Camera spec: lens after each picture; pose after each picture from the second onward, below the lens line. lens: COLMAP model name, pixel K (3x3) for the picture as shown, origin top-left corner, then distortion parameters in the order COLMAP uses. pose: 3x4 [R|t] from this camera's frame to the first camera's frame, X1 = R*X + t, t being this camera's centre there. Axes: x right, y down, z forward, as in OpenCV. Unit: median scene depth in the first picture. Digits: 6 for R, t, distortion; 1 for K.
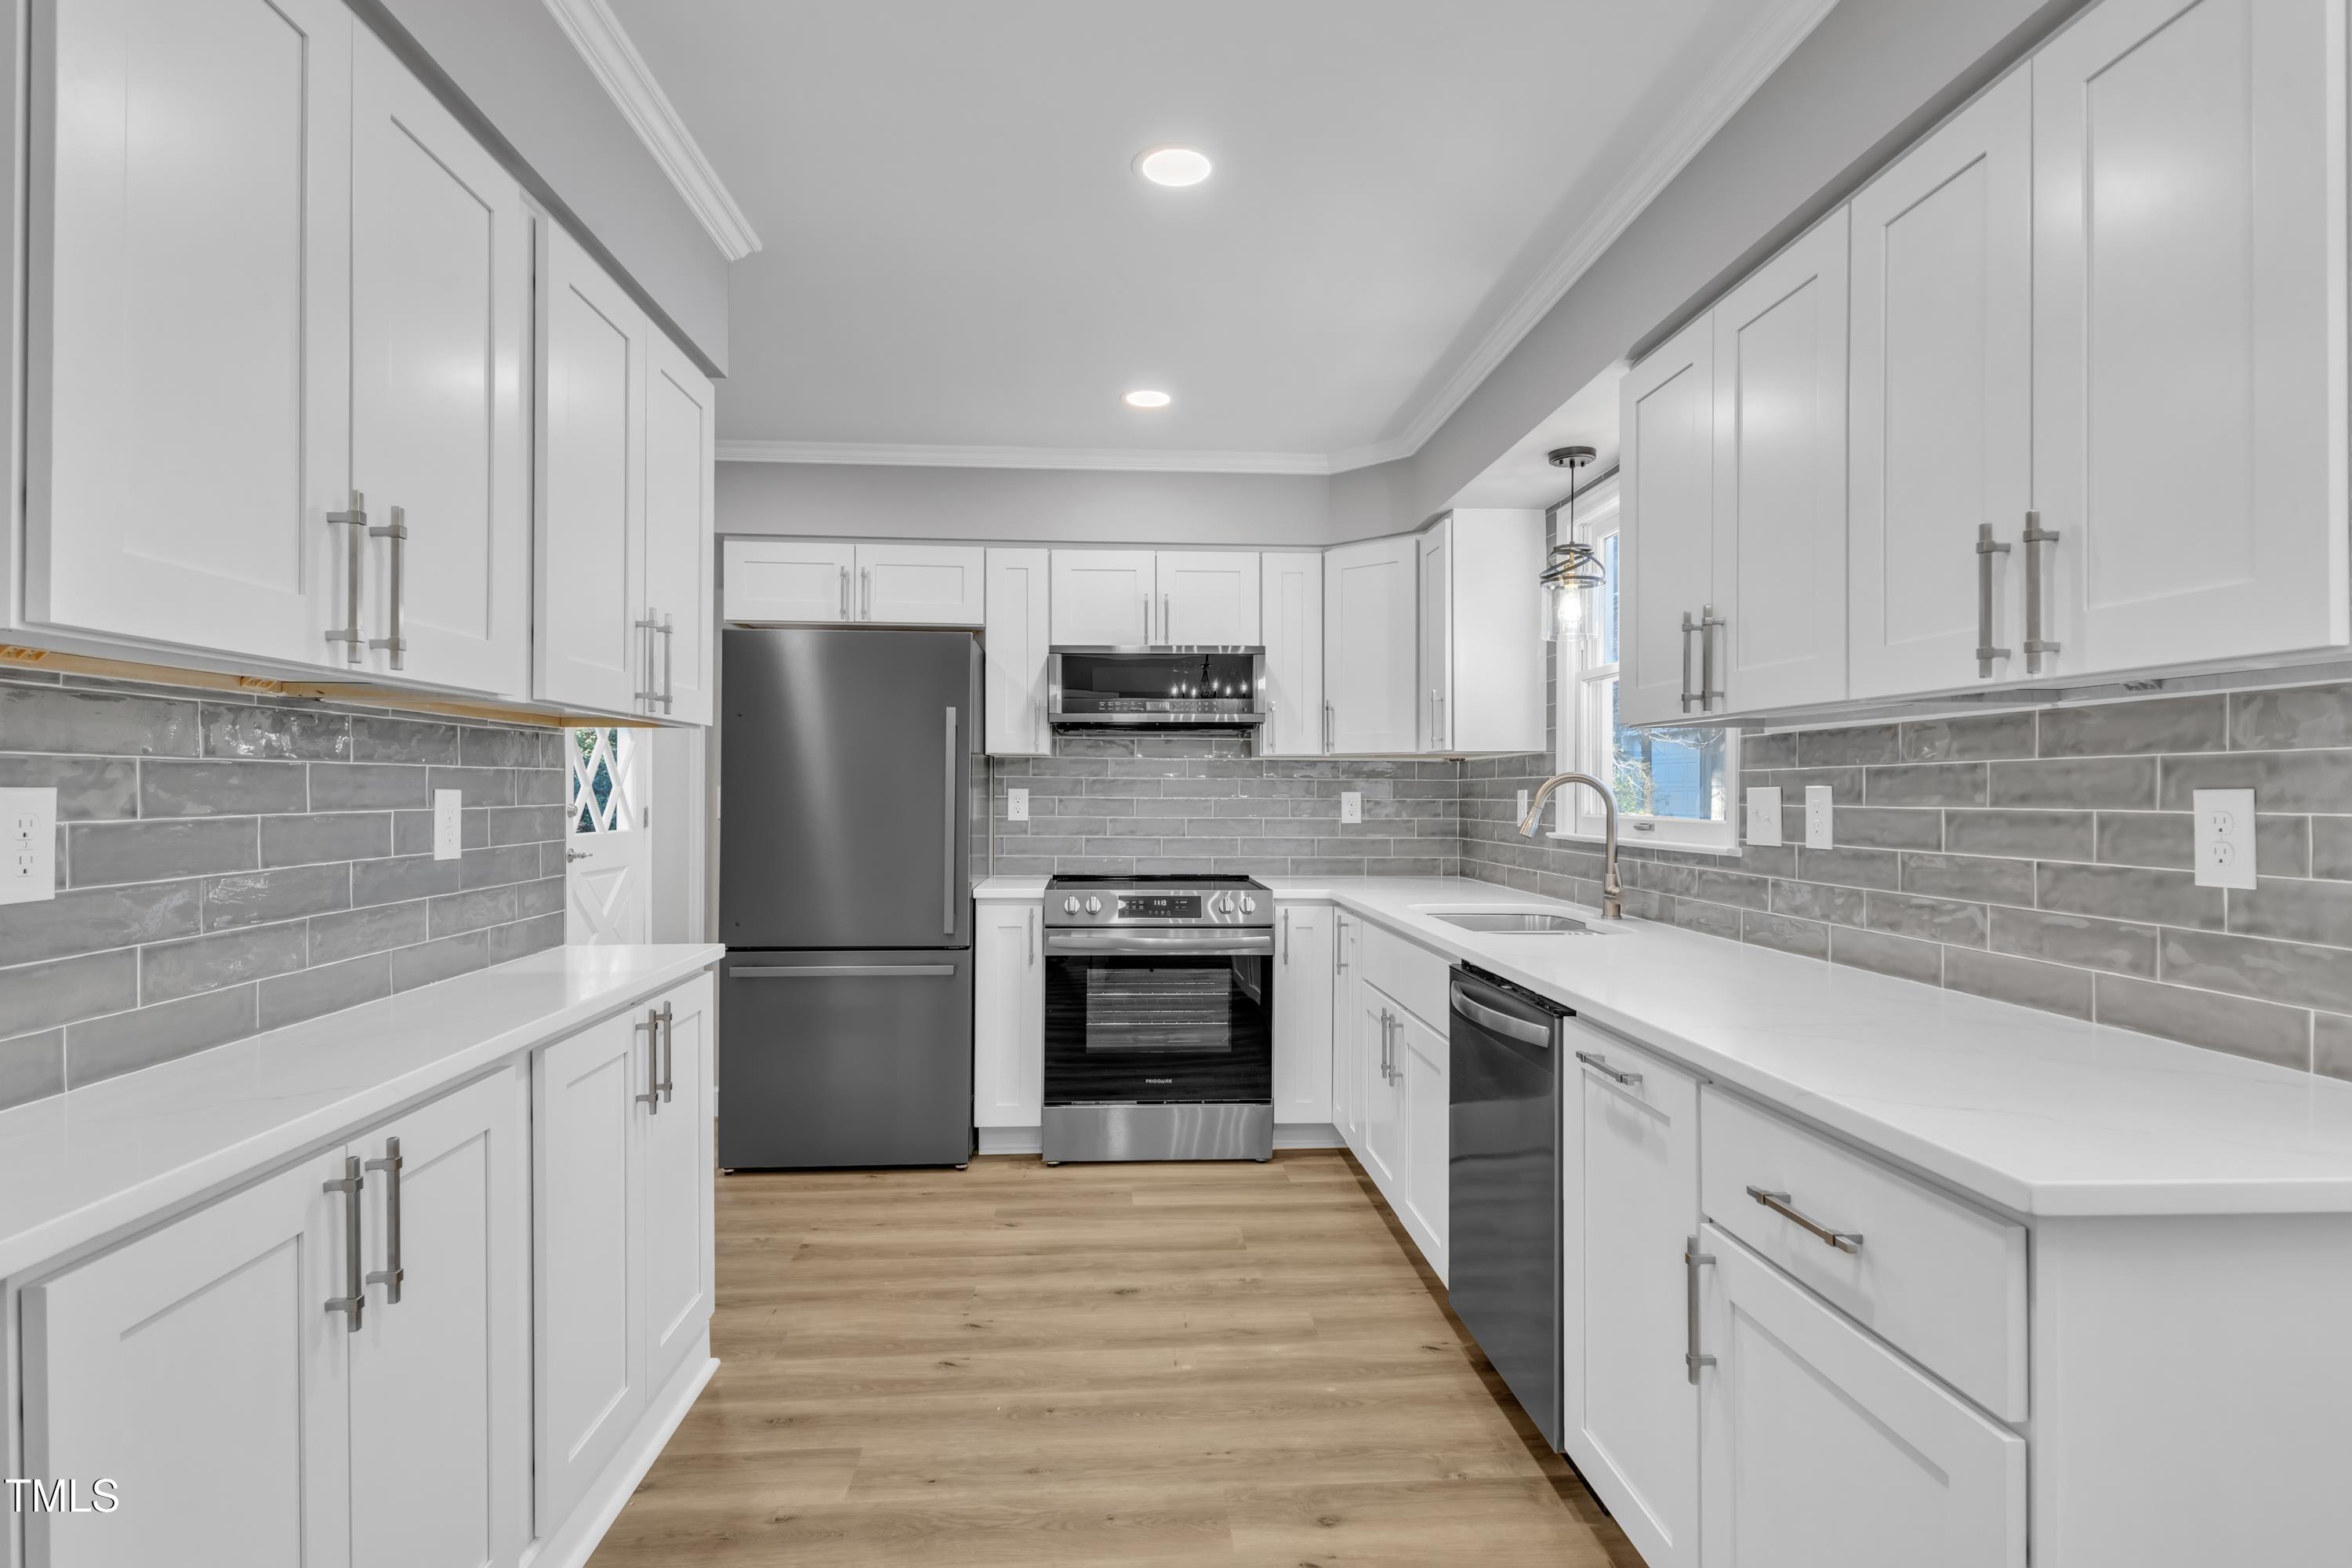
lens RADIAL K [[1180.4, 0, 1184.6], [0, 1180.4, 784.2], [0, 0, 1]] dist [0.014357, -0.003392]
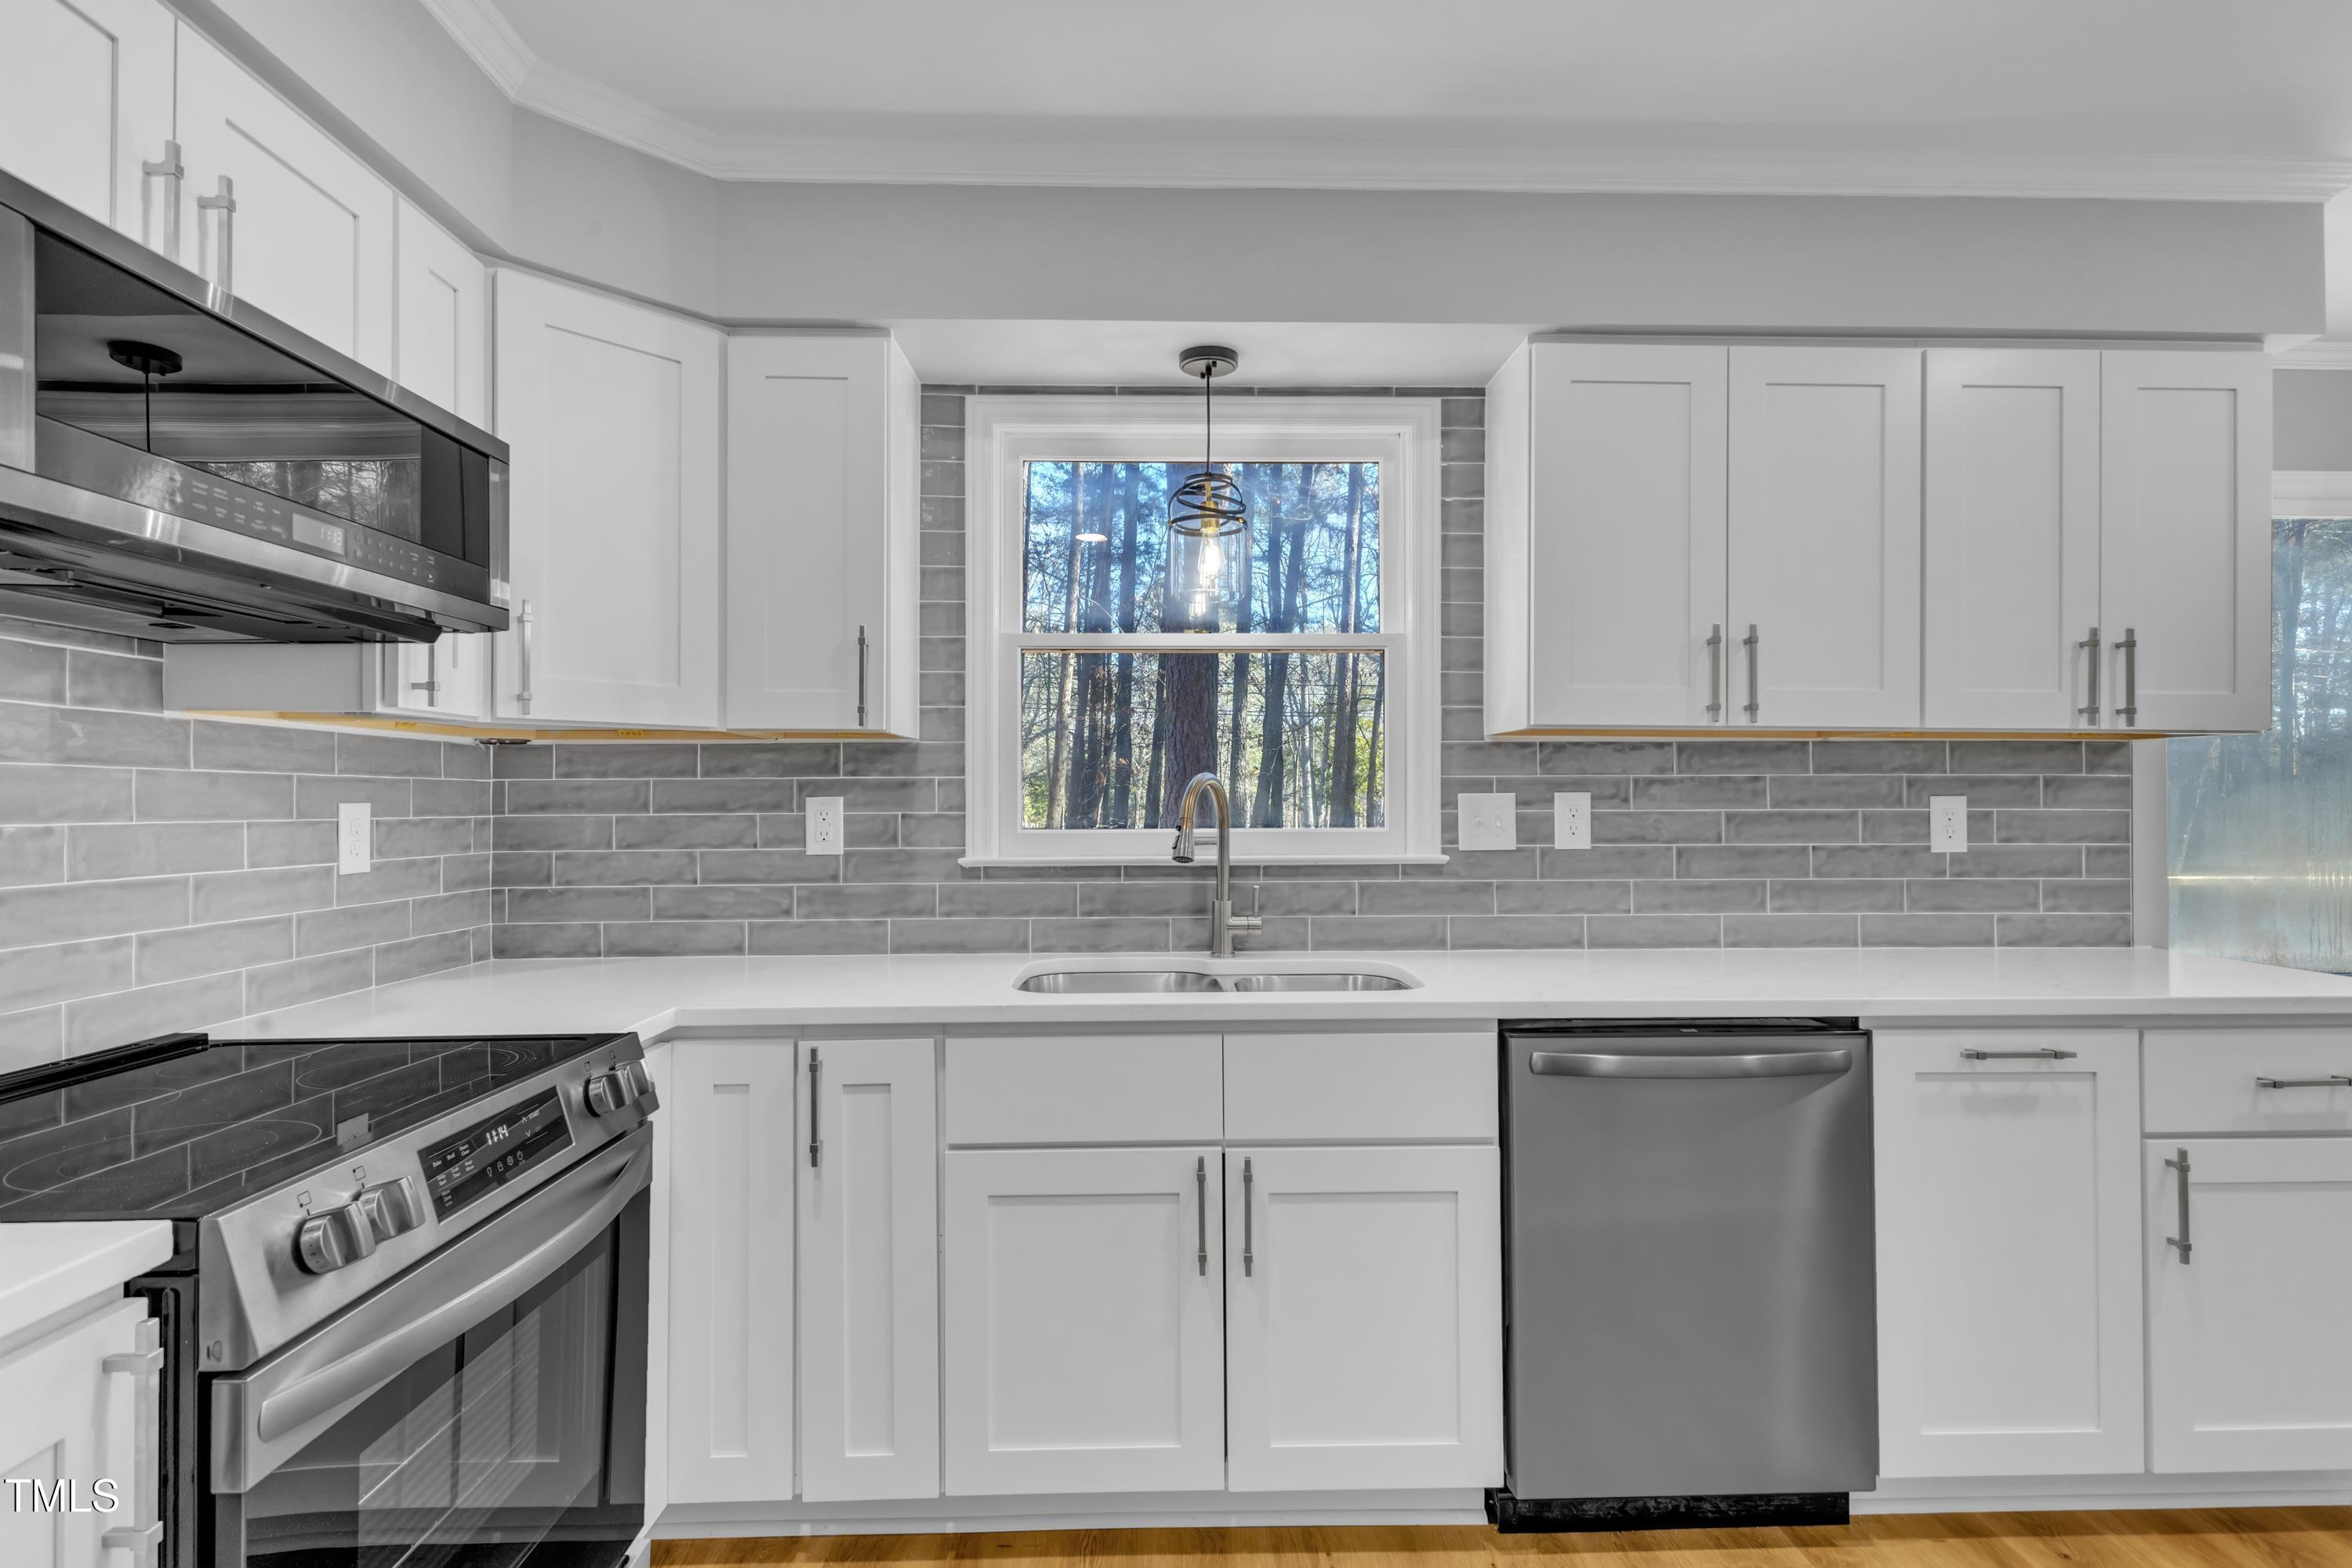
lens RADIAL K [[1180.4, 0, 1193.8], [0, 1180.4, 784.3], [0, 0, 1]] dist [0.014357, -0.003392]
pose [[0.038481, 0.008377, 0.999224, -0.549554], [-0.004204, 0.999957, -0.008221, 0.004026], [-0.999250, -0.003884, 0.038515, 1.233912]]
